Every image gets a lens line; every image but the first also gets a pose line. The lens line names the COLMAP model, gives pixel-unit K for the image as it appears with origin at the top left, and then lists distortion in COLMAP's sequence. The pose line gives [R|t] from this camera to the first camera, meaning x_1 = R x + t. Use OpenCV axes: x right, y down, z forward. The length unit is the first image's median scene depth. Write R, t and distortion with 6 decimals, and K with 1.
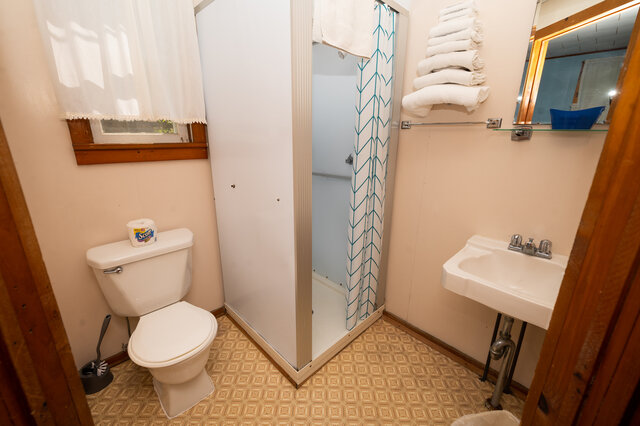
lens RADIAL K [[263.1, 0, 321.9], [0, 263.1, 210.7], [0, 0, 1]] dist [-0.000407, 0.000033]
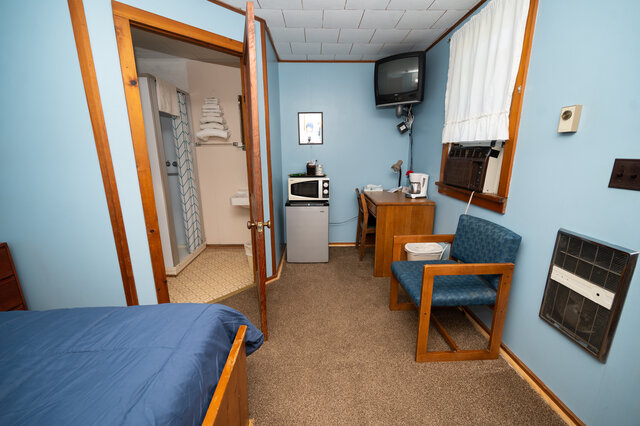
lens RADIAL K [[263.1, 0, 321.9], [0, 263.1, 210.7], [0, 0, 1]] dist [-0.000407, 0.000033]
pose [[0.673285, -0.182594, 0.716482, -0.708480], [0.215600, 0.975399, 0.045976, 0.351051], [-0.707251, 0.123519, 0.696089, -1.254251]]
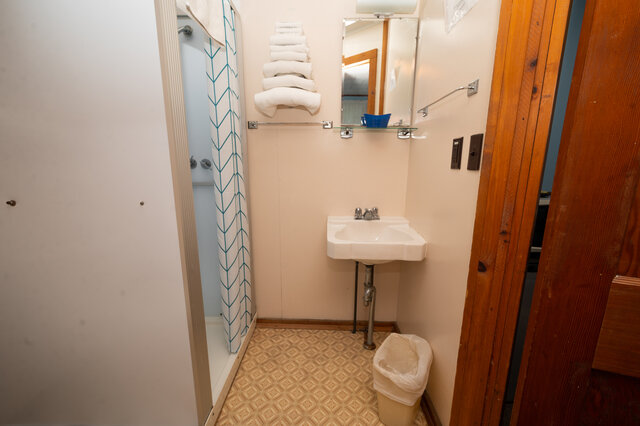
lens RADIAL K [[263.1, 0, 321.9], [0, 263.1, 210.7], [0, 0, 1]] dist [-0.000407, 0.000033]
pose [[0.722532, -0.145126, 0.675933, -0.265239], [0.199149, 0.979966, -0.002474, 0.067734], [-0.662032, 0.136399, 0.736959, 0.132915]]
